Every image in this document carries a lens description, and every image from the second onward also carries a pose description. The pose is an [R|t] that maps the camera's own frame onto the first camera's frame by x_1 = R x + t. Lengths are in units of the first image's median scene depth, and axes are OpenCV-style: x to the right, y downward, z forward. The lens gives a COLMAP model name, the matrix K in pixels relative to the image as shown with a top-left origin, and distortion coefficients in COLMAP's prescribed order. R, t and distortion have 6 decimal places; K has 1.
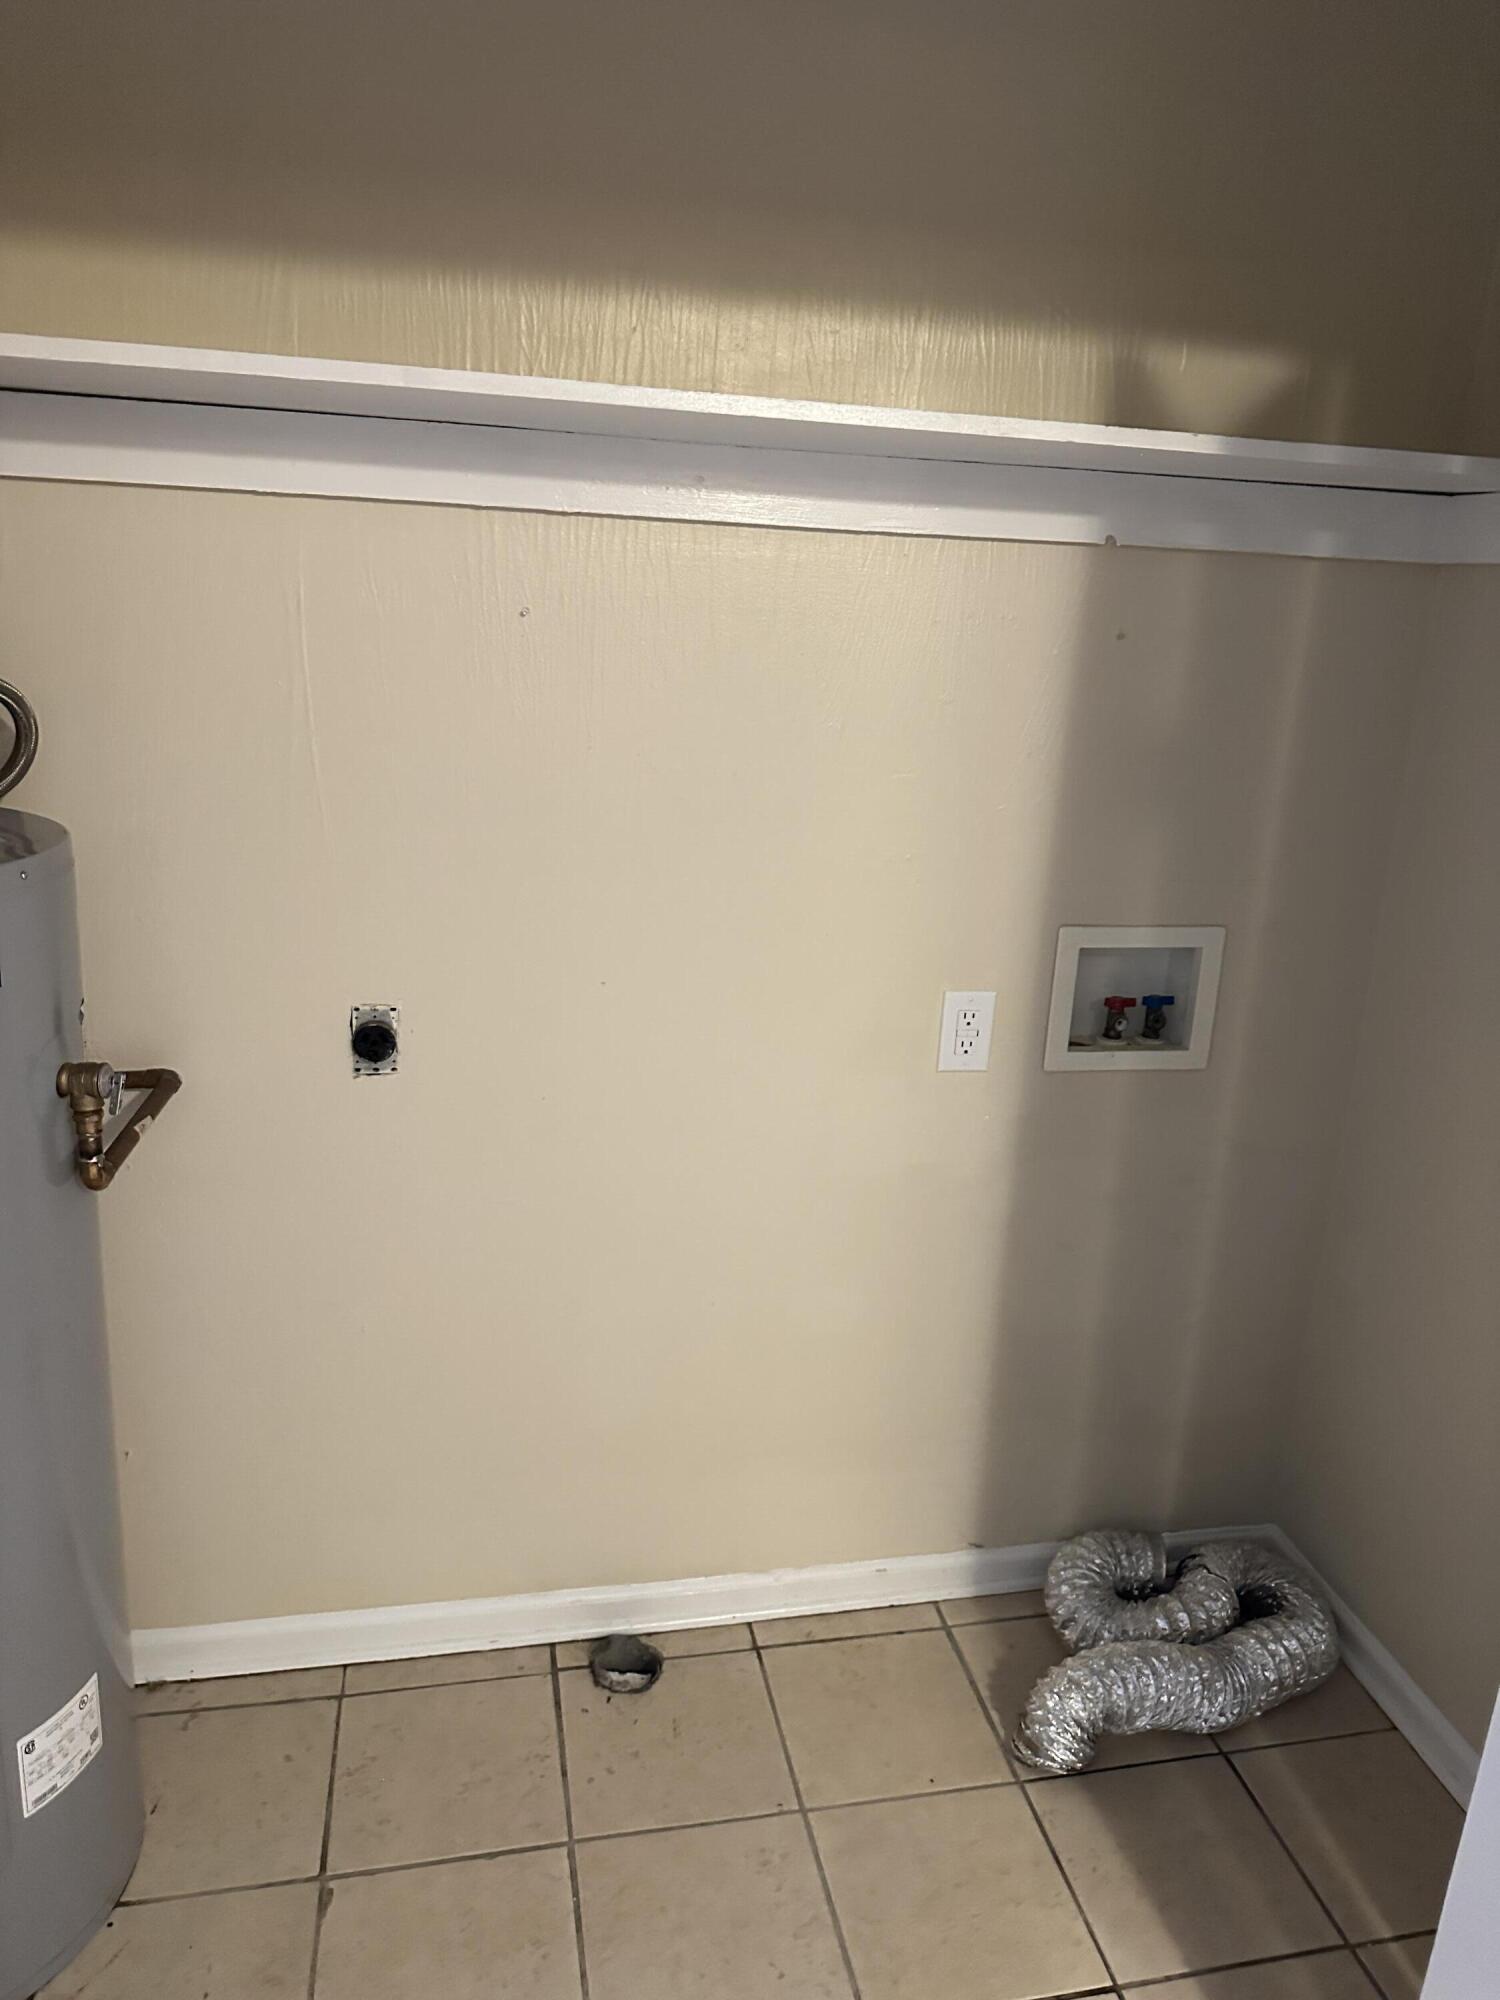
lens RADIAL K [[1405.6, 0, 752.3], [0, 1405.6, 1001.0], [0, 0, 1]] dist [0.020523, -0.040405]
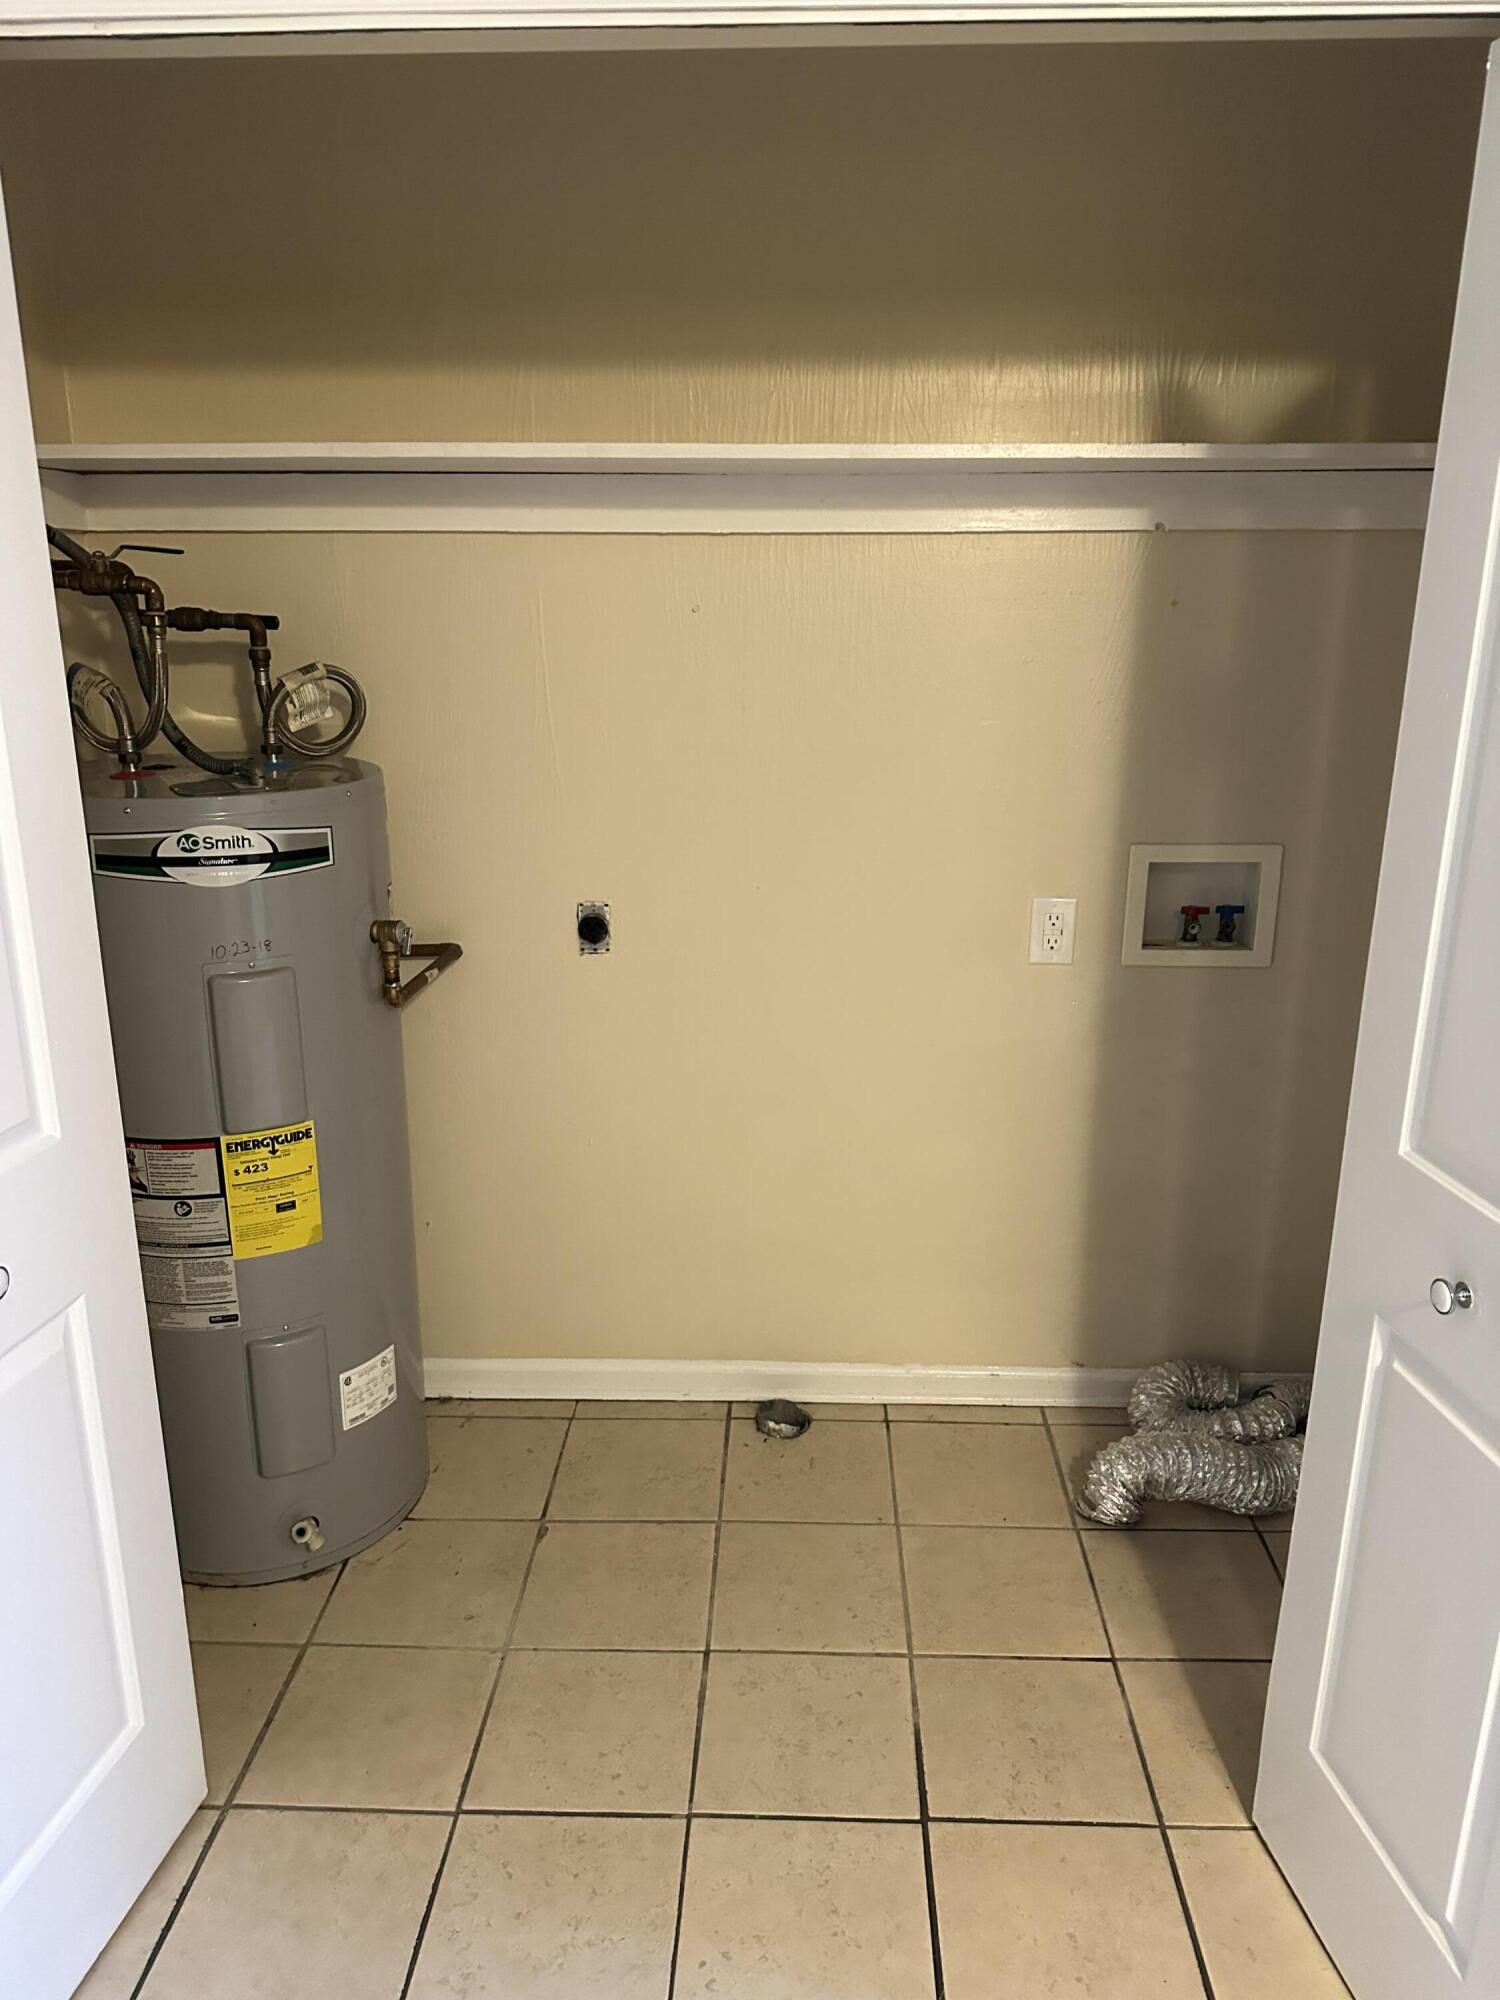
lens RADIAL K [[1383.3, 0, 756.6], [0, 1383.3, 1004.6], [0, 0, 1]] dist [0.129347, -0.244705]
pose [[0.971473, 0.021258, -0.236194, 0.191632], [-0.018354, 0.999727, 0.014490, 0.074616], [0.236438, -0.009742, 0.971598, -0.262413]]
